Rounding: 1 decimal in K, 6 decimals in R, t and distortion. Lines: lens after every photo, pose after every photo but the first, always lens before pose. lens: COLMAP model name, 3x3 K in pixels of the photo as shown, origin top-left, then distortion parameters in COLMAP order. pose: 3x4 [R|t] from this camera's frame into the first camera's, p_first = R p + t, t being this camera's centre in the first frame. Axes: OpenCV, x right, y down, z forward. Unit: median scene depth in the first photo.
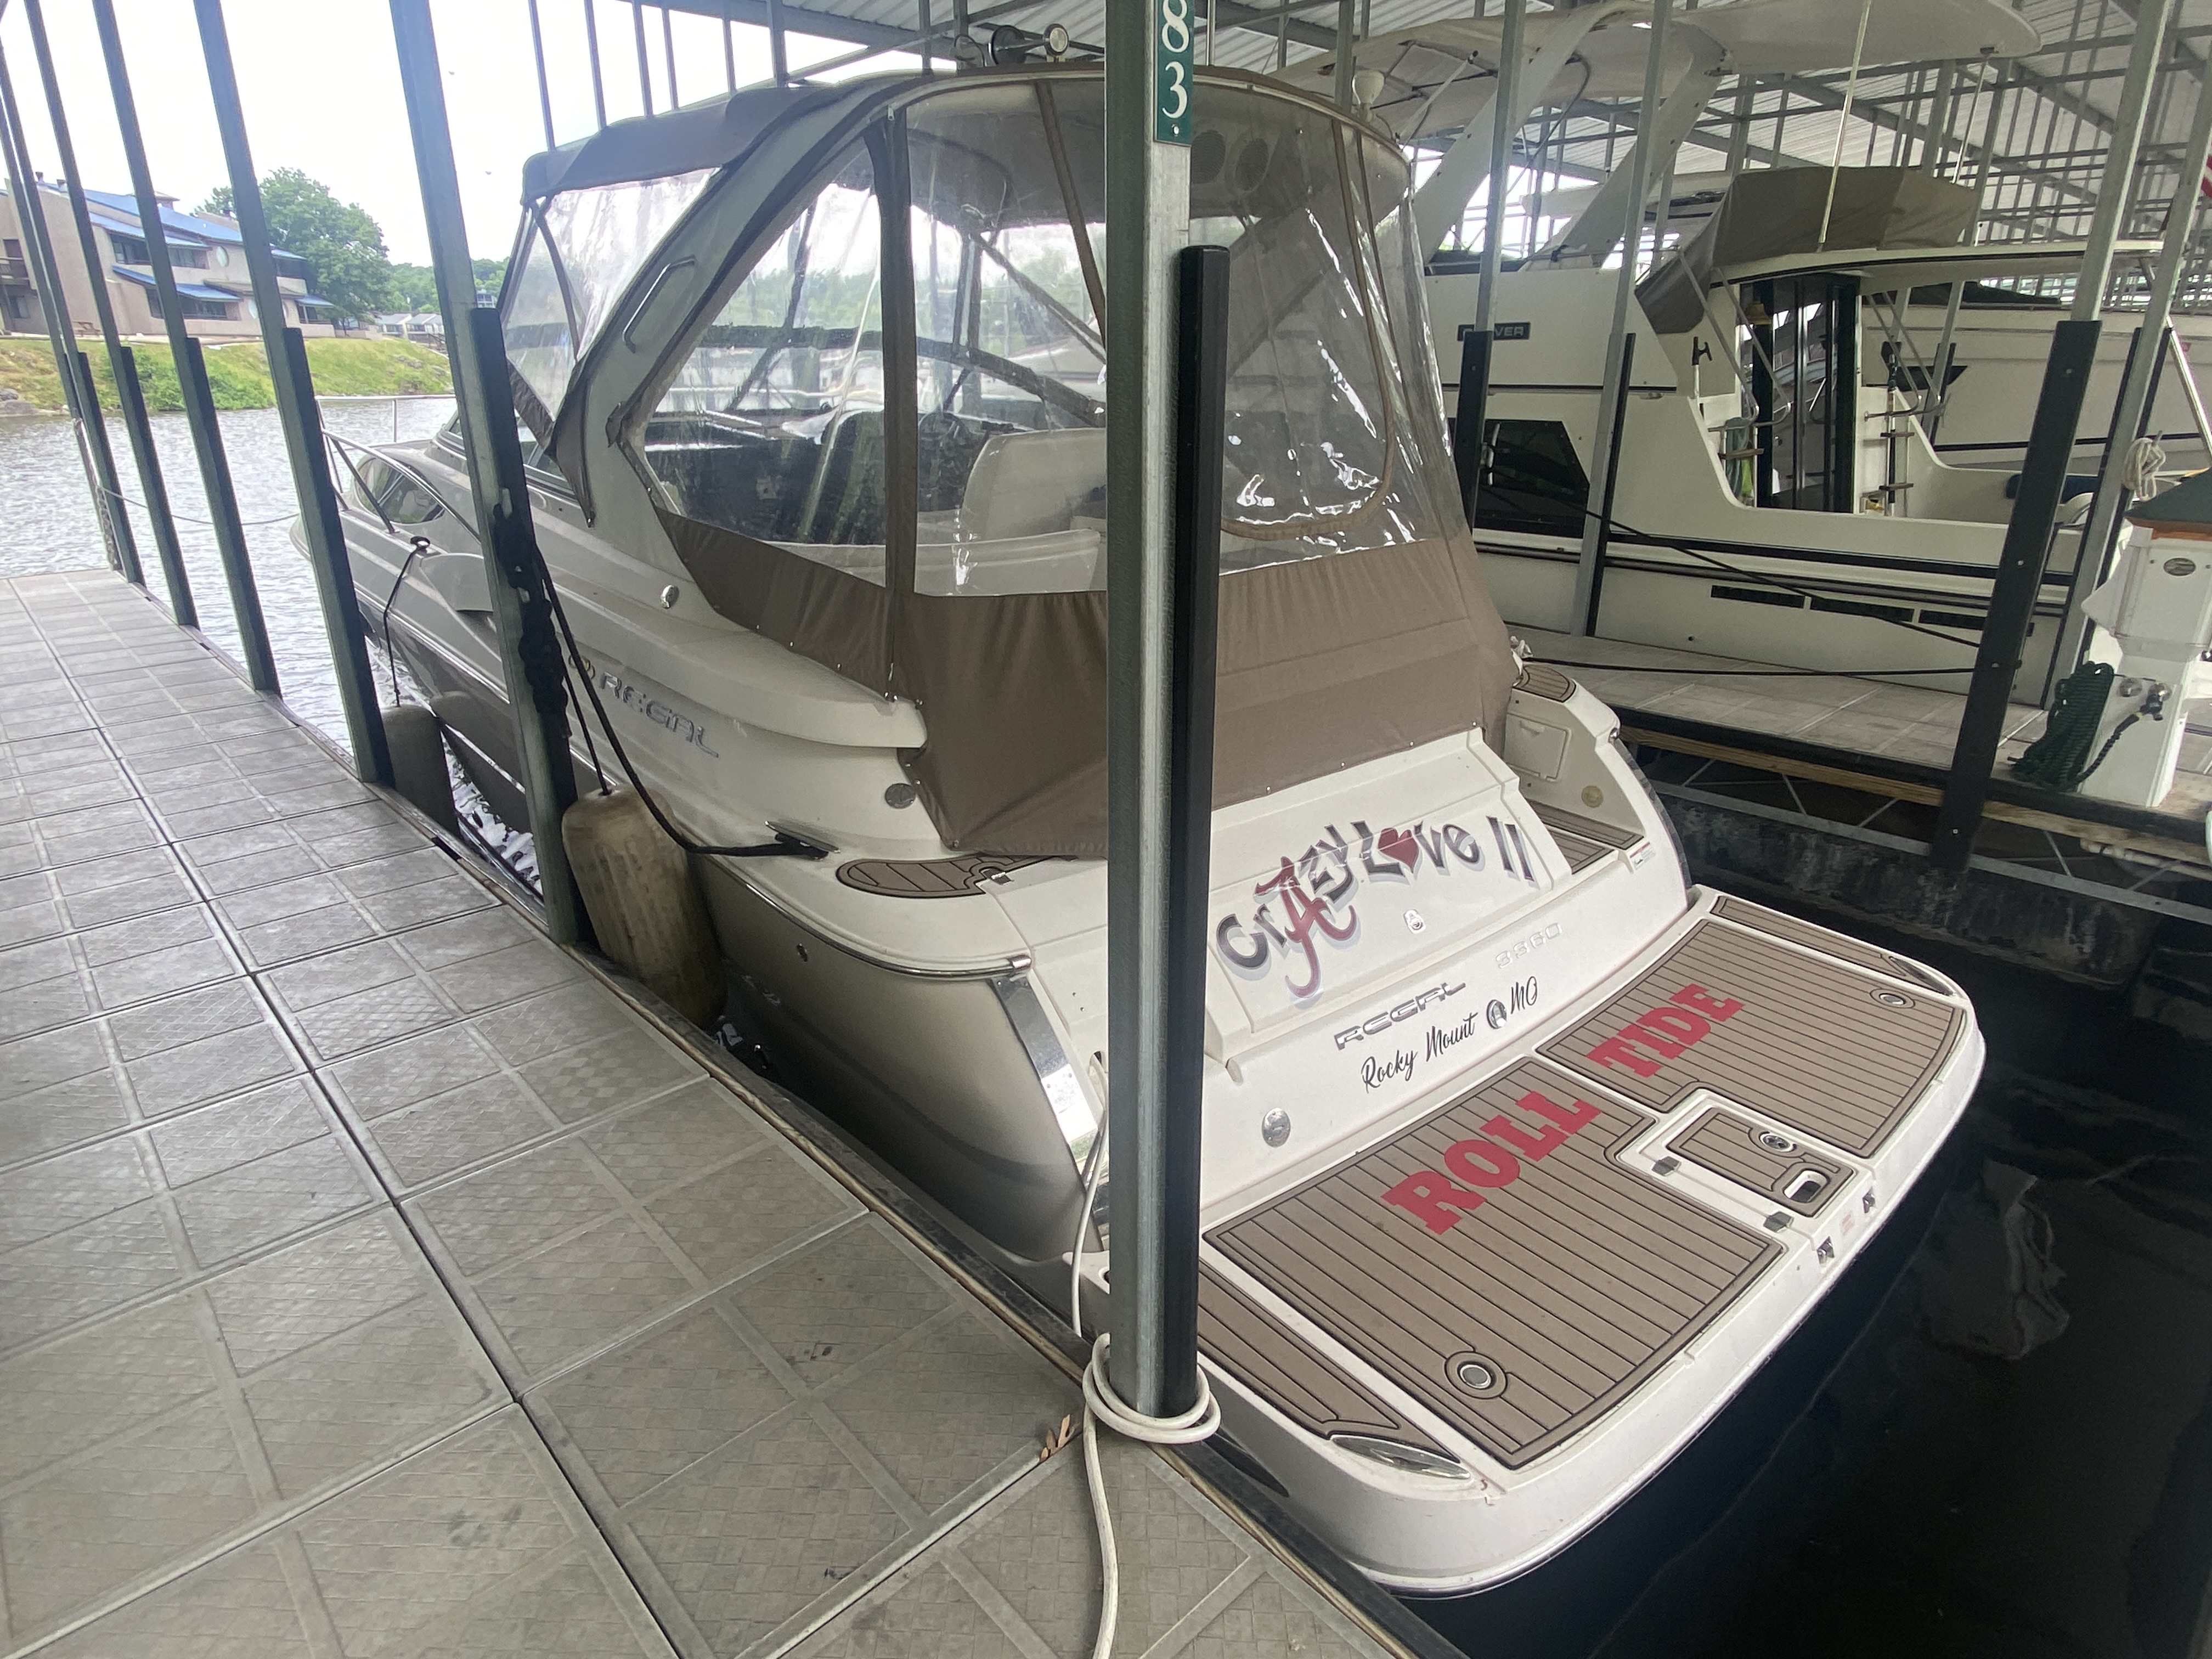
lens RADIAL K [[1271.6, 0, 1106.0], [0, 1271.6, 829.5], [0, 0, 1]] dist [-0.001738, -0.001270]
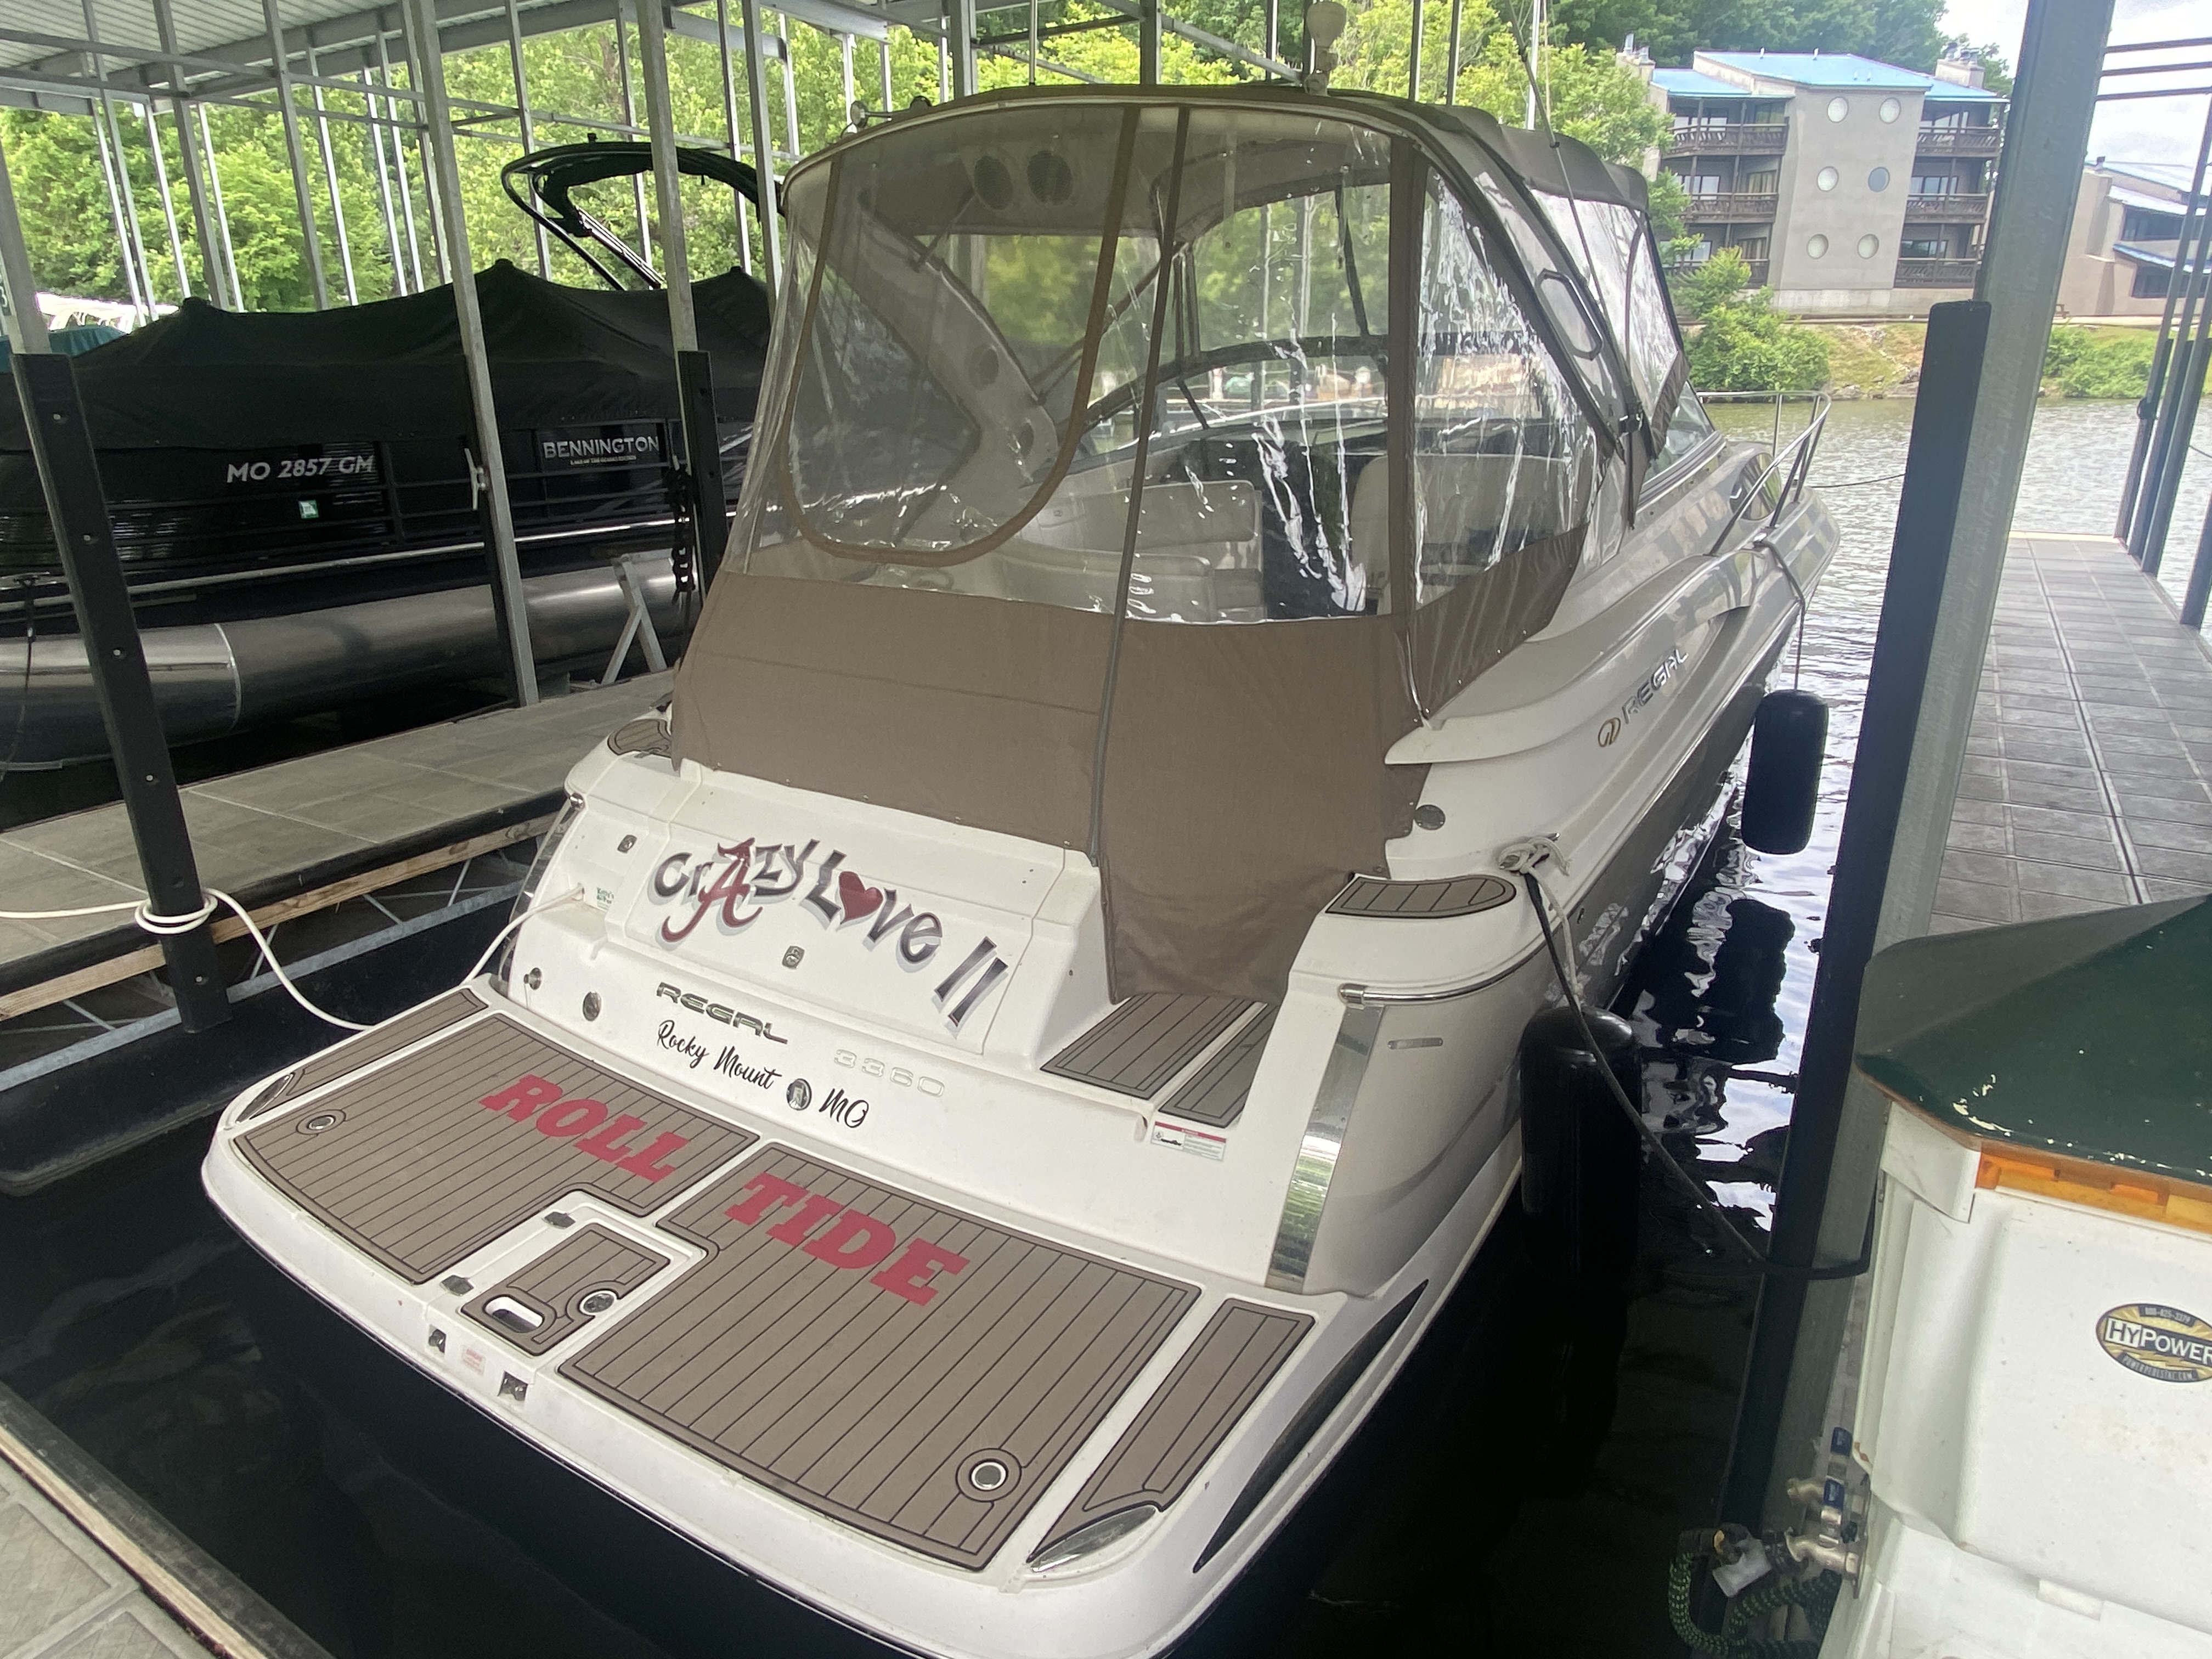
lens RADIAL K [[1374.3, 0, 1106.0], [0, 1374.3, 829.5], [0, 0, 1]] dist [-0.004110, -0.000316]
pose [[0.250428, 0.313047, -0.916126, 1.293105], [-0.322536, 0.919199, 0.225930, -0.349396], [0.912829, 0.238904, 0.331162, 0.880702]]
